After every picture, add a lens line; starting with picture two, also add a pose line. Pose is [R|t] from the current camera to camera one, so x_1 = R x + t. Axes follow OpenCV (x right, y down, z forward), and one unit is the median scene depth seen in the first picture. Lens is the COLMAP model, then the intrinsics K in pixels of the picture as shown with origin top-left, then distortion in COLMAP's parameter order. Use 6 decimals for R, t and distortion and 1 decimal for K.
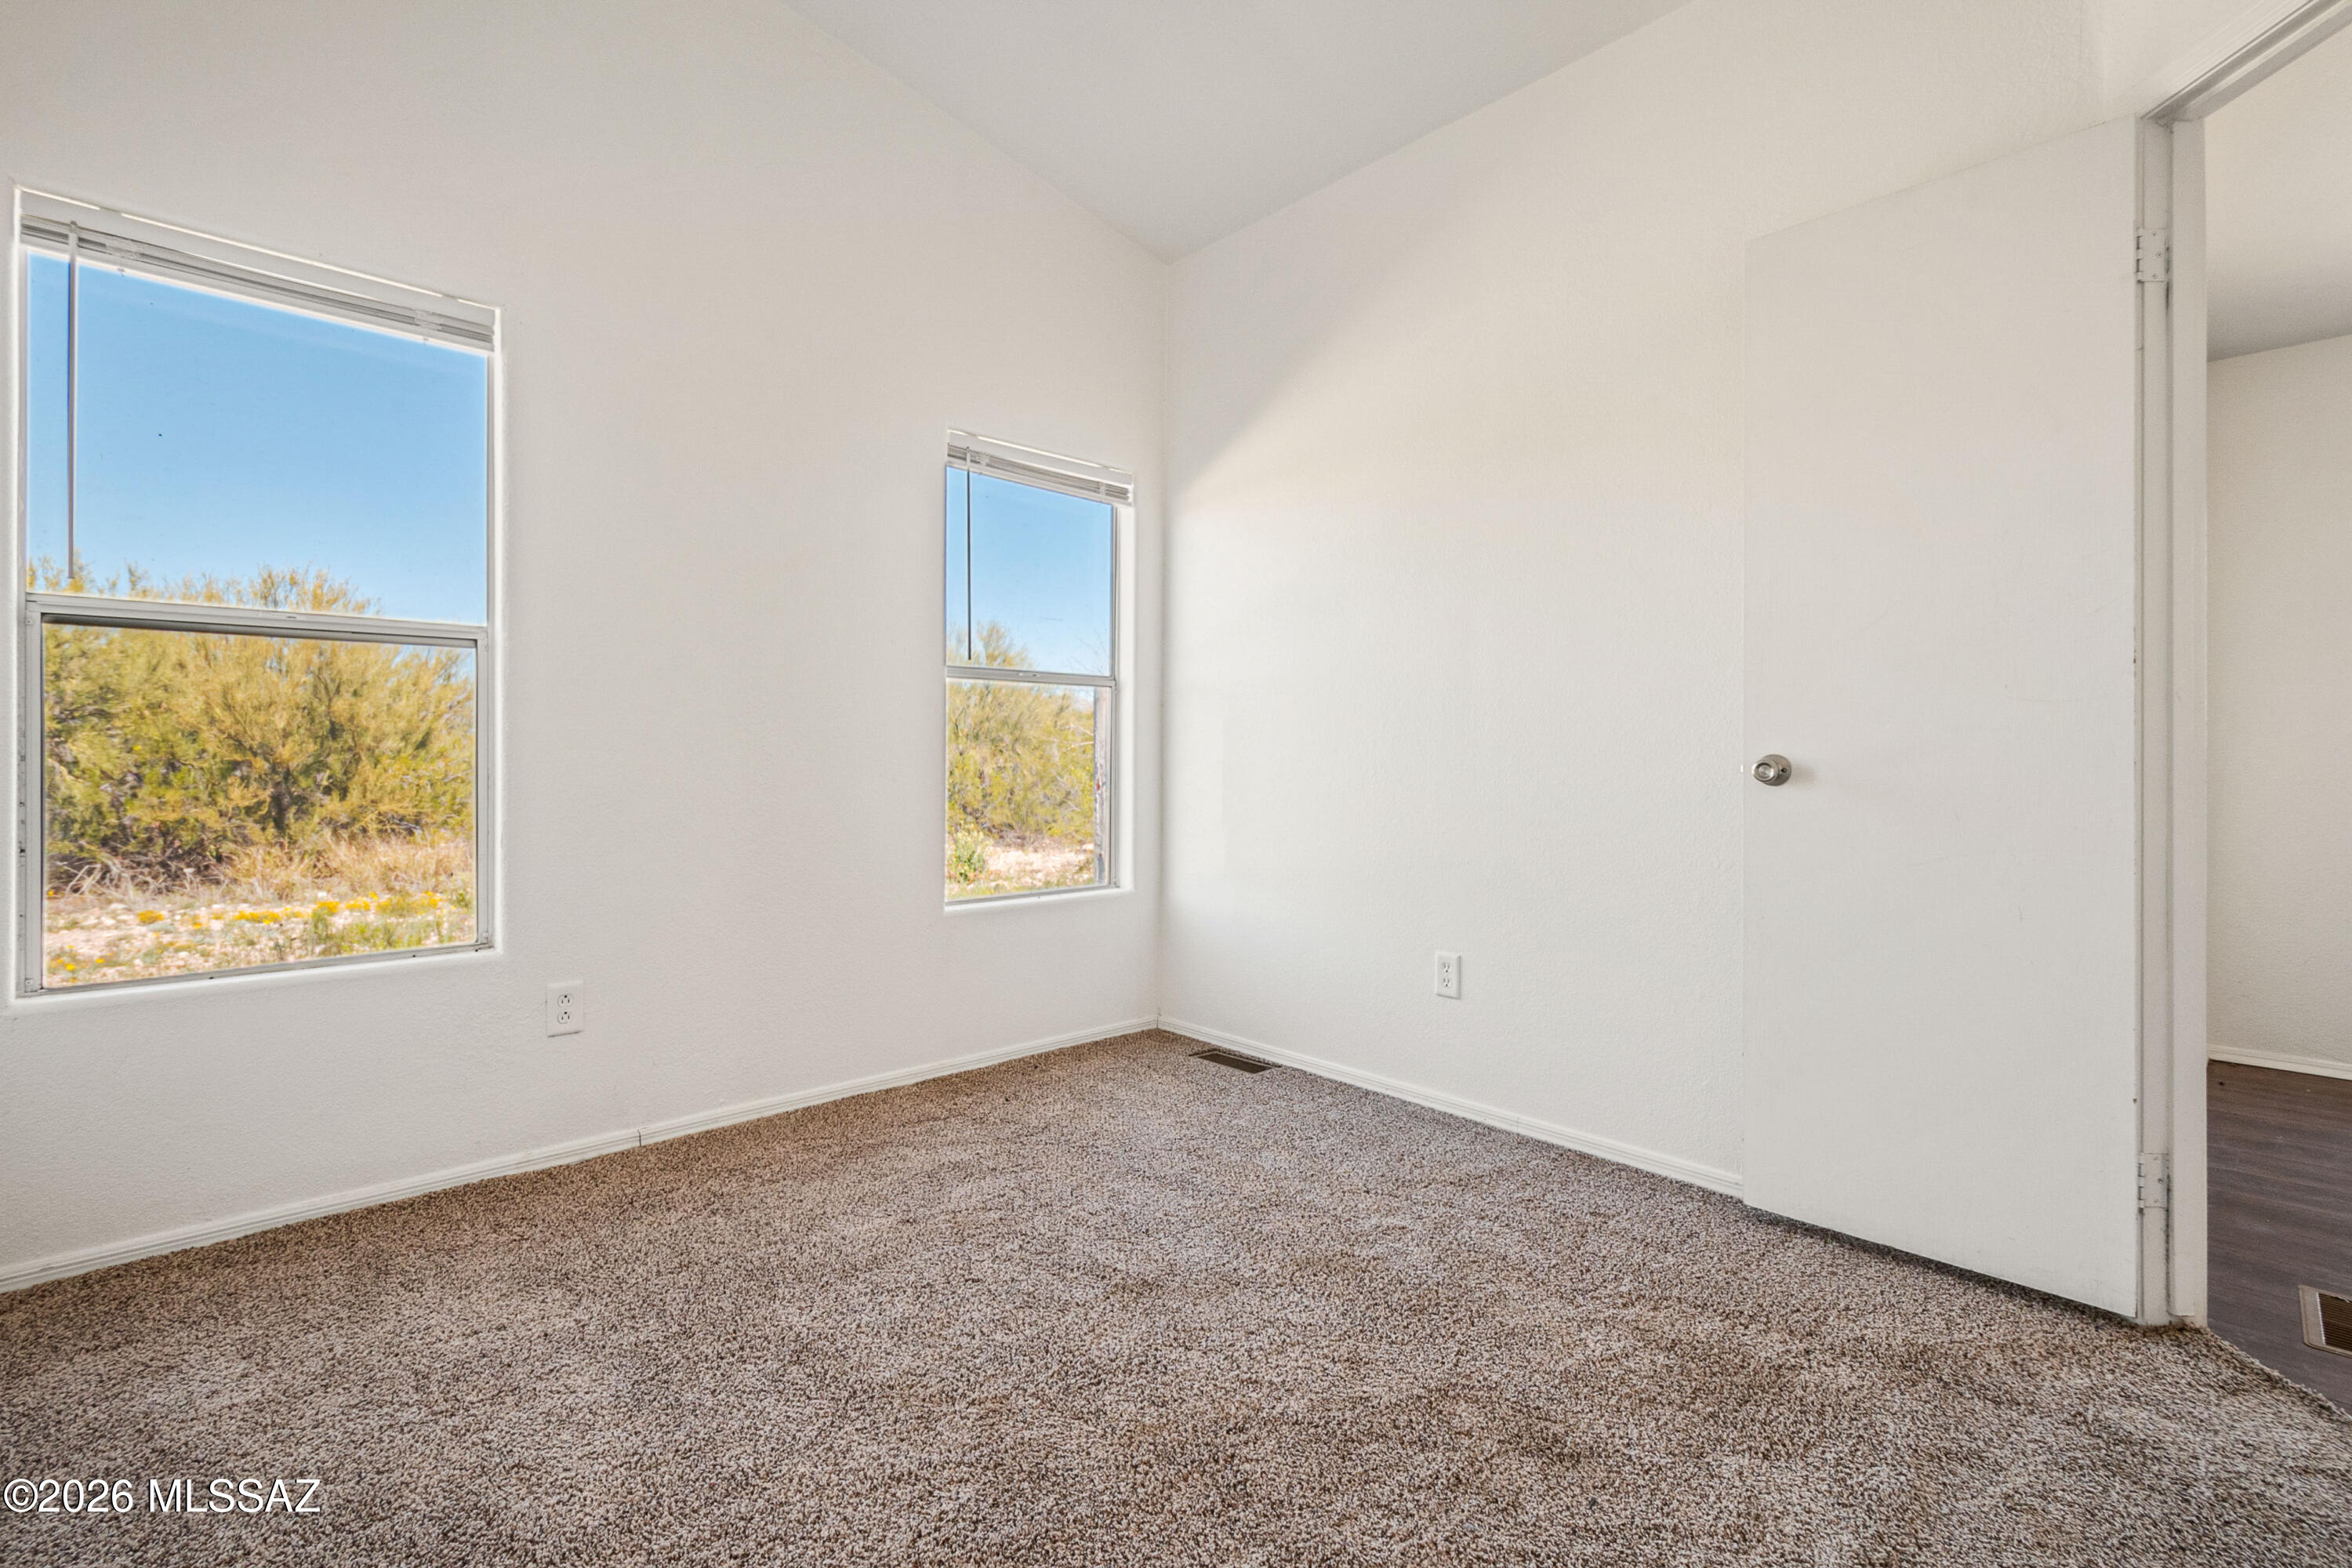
lens RADIAL K [[1036.6, 0, 1167.7], [0, 1036.6, 744.0], [0, 0, 1]] dist [0.004918, 0.000213]
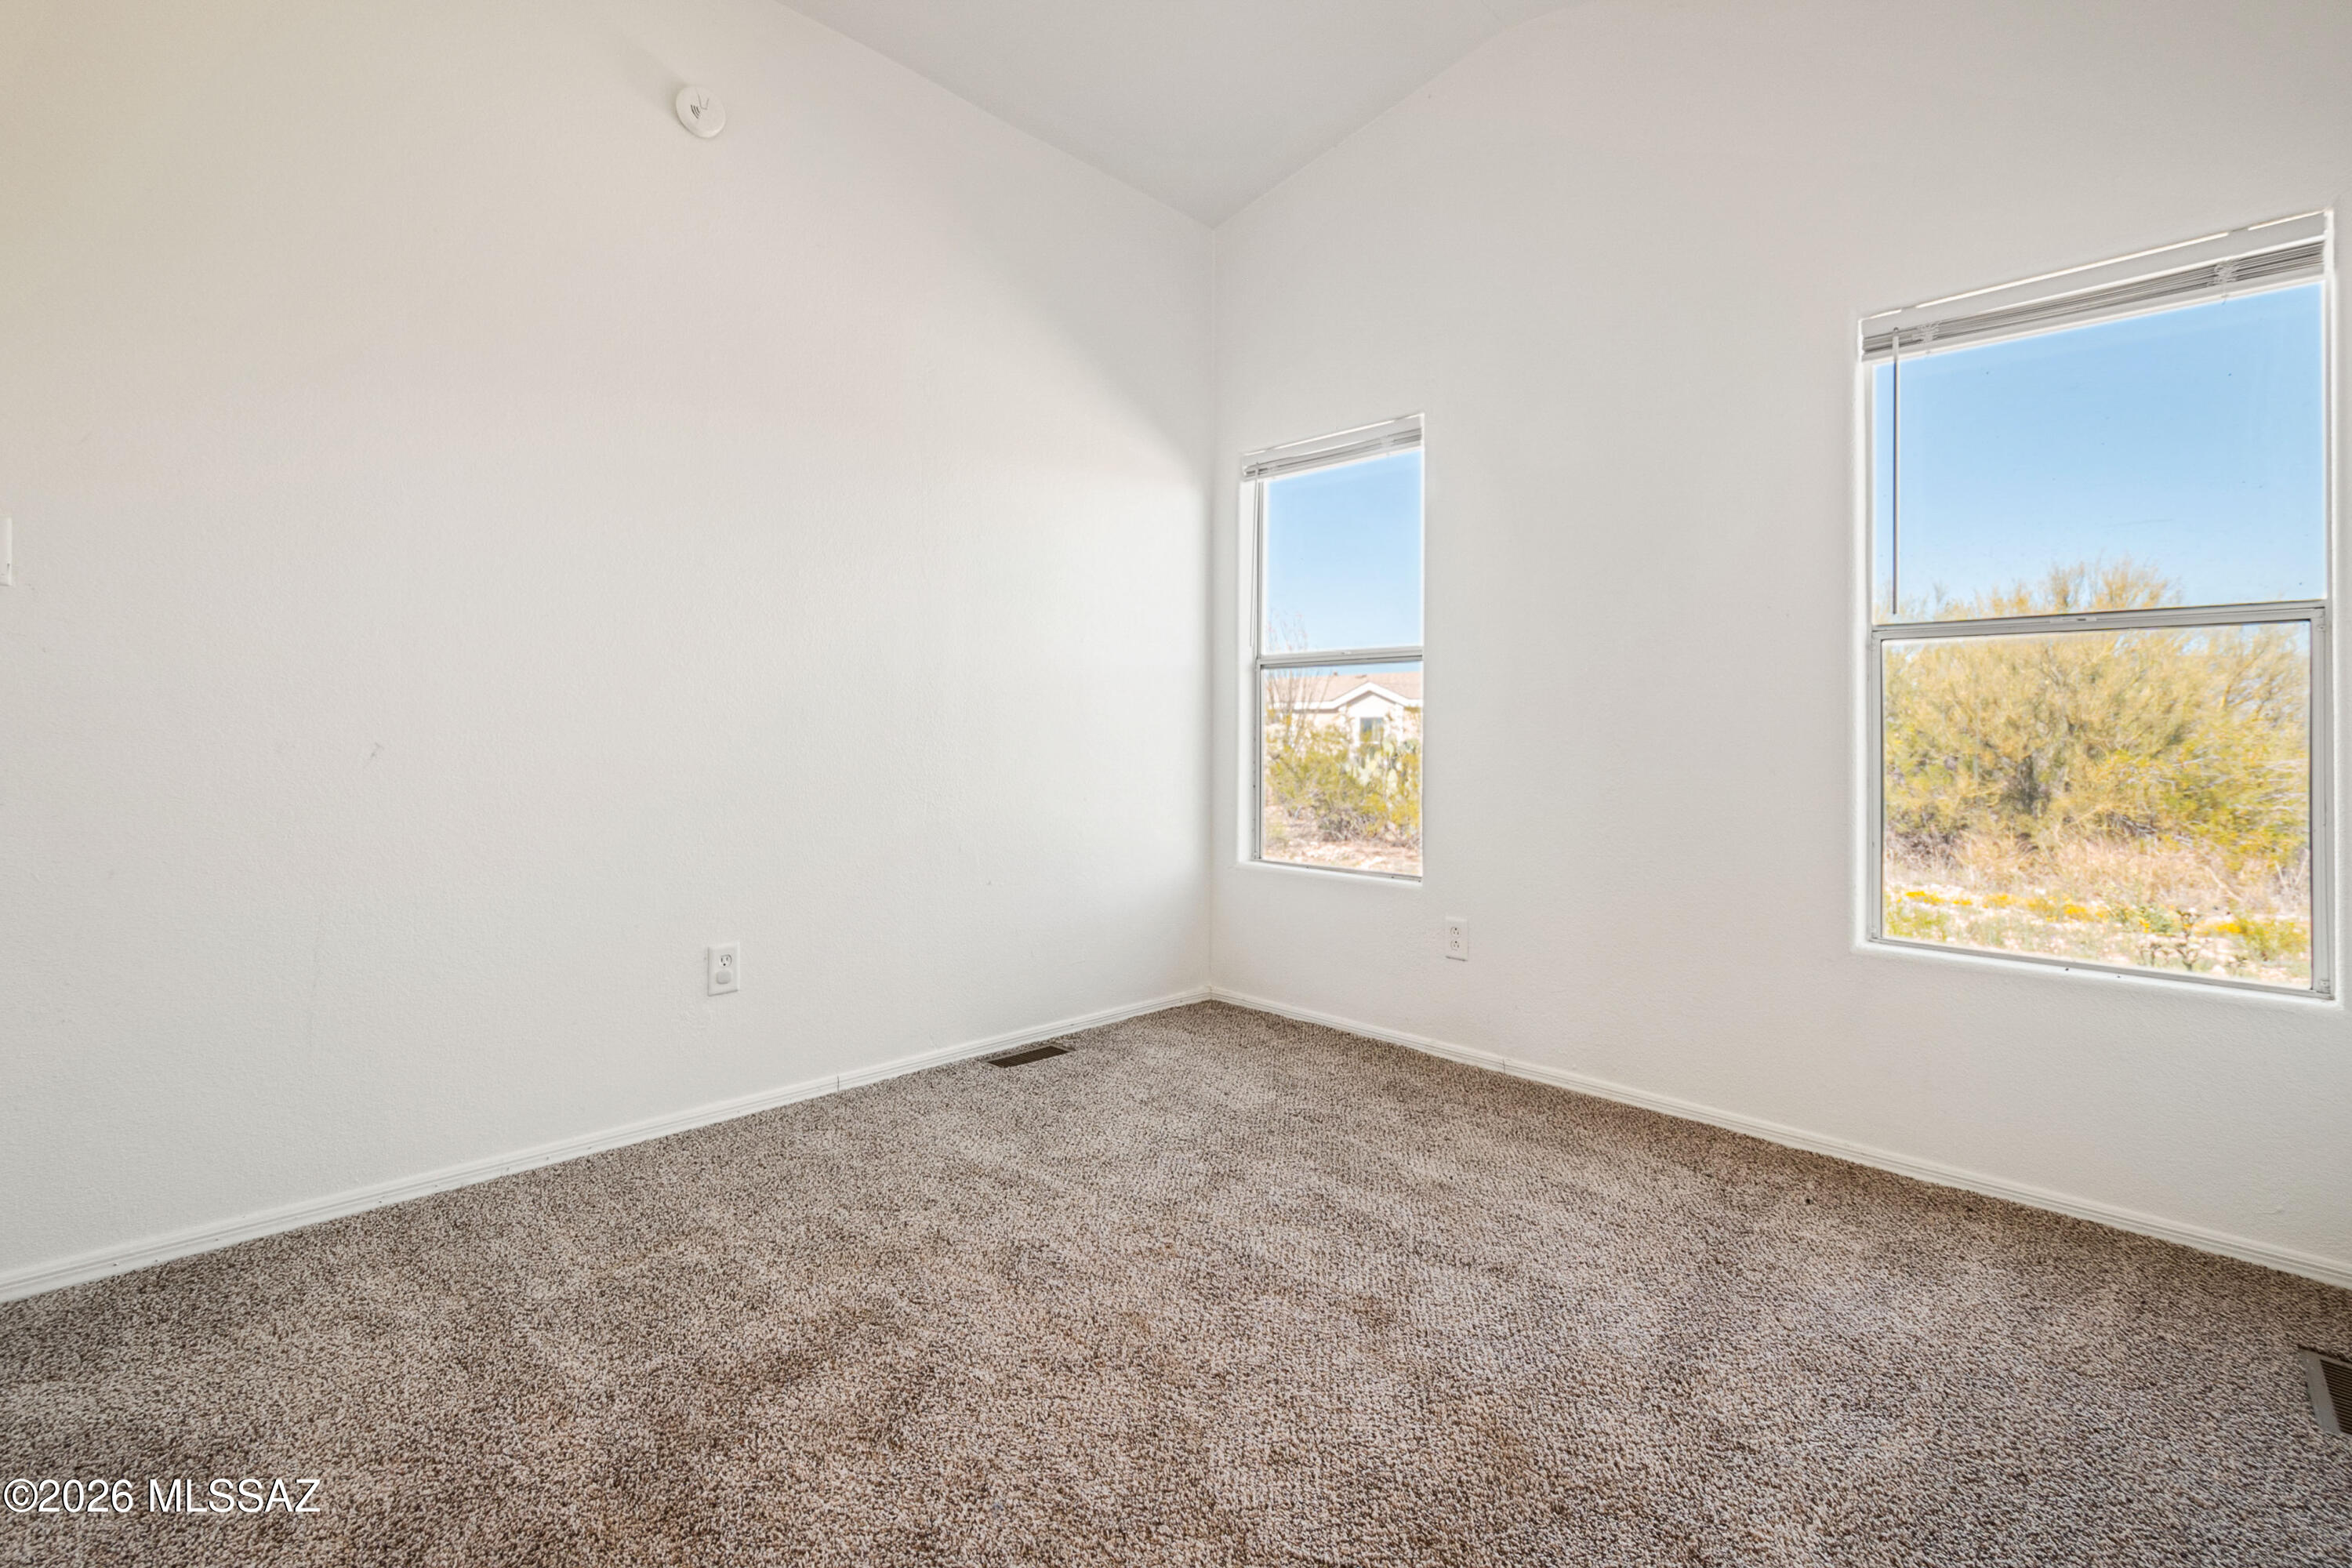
lens RADIAL K [[1036.6, 0, 1167.7], [0, 1036.6, 744.0], [0, 0, 1]] dist [0.004918, 0.000213]
pose [[0.054751, 0.004236, -0.998491, 0.552249], [-0.000483, 0.999991, 0.004216, 0.006772], [0.998500, 0.000252, 0.054753, 0.472285]]
